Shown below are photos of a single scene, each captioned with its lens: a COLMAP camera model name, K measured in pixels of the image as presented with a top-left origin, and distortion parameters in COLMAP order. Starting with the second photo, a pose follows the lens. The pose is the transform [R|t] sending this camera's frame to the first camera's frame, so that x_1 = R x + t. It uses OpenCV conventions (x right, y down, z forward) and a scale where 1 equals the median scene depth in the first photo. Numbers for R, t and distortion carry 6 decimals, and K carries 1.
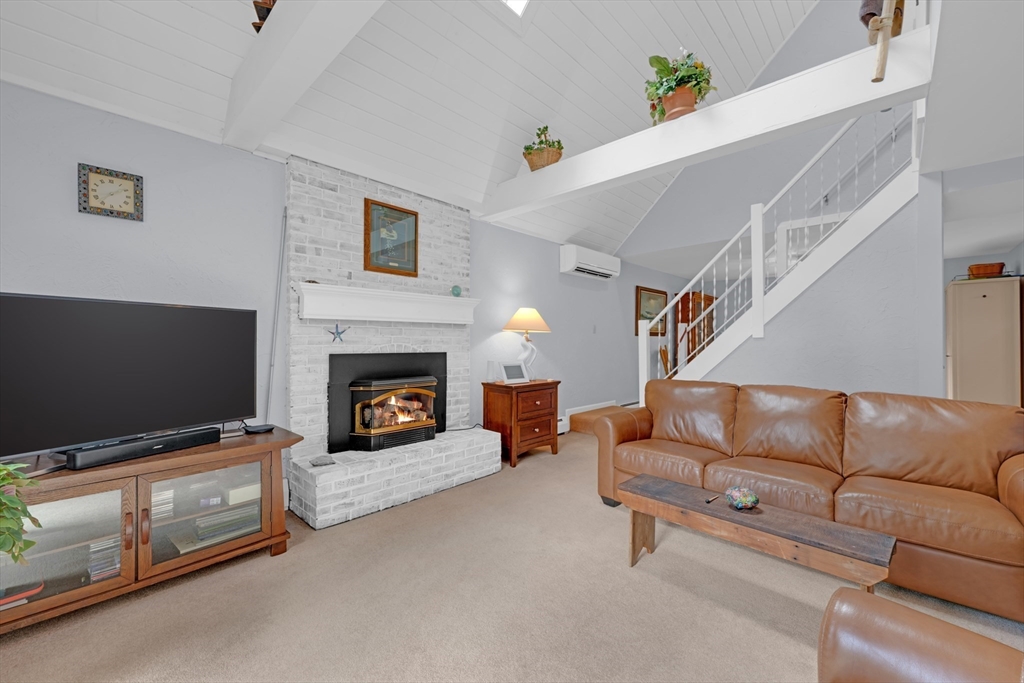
lens RADIAL K [[410.7, 0, 517.4], [0, 410.7, 338.4], [0, 0, 1]] dist [0.006251, -0.000097]
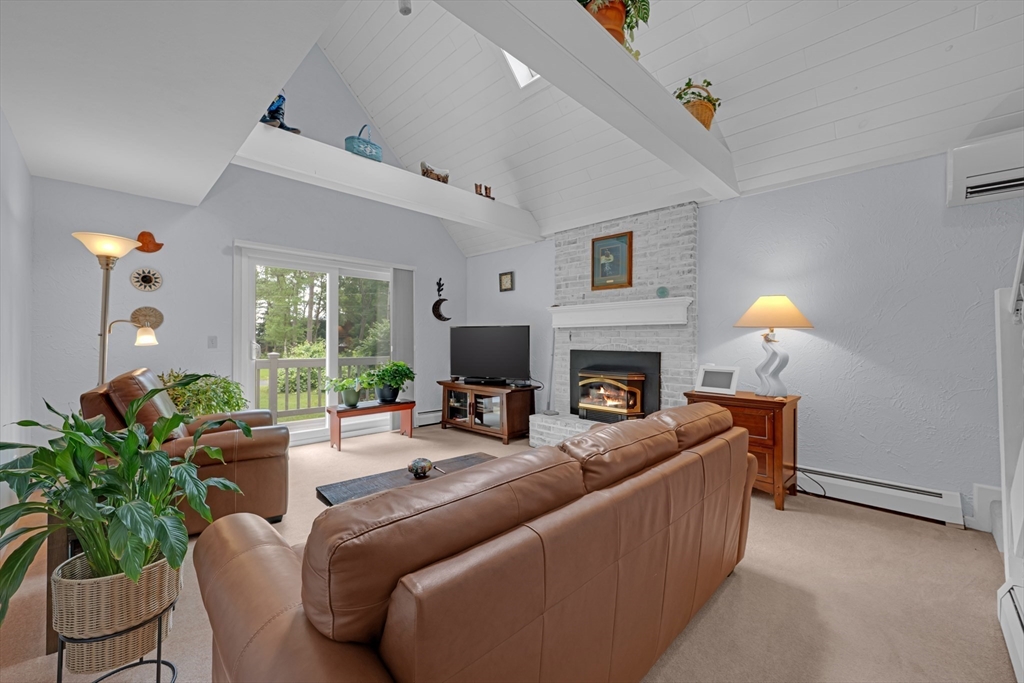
lens RADIAL K [[410.7, 0, 512.6], [0, 410.7, 342.5], [0, 0, 1]] dist [0.006251, -0.000097]
pose [[-0.028010, -0.004249, -0.999599, 0.963616], [-0.001415, 0.999990, -0.004211, 0.015487], [0.999607, 0.001296, -0.028016, 0.718661]]
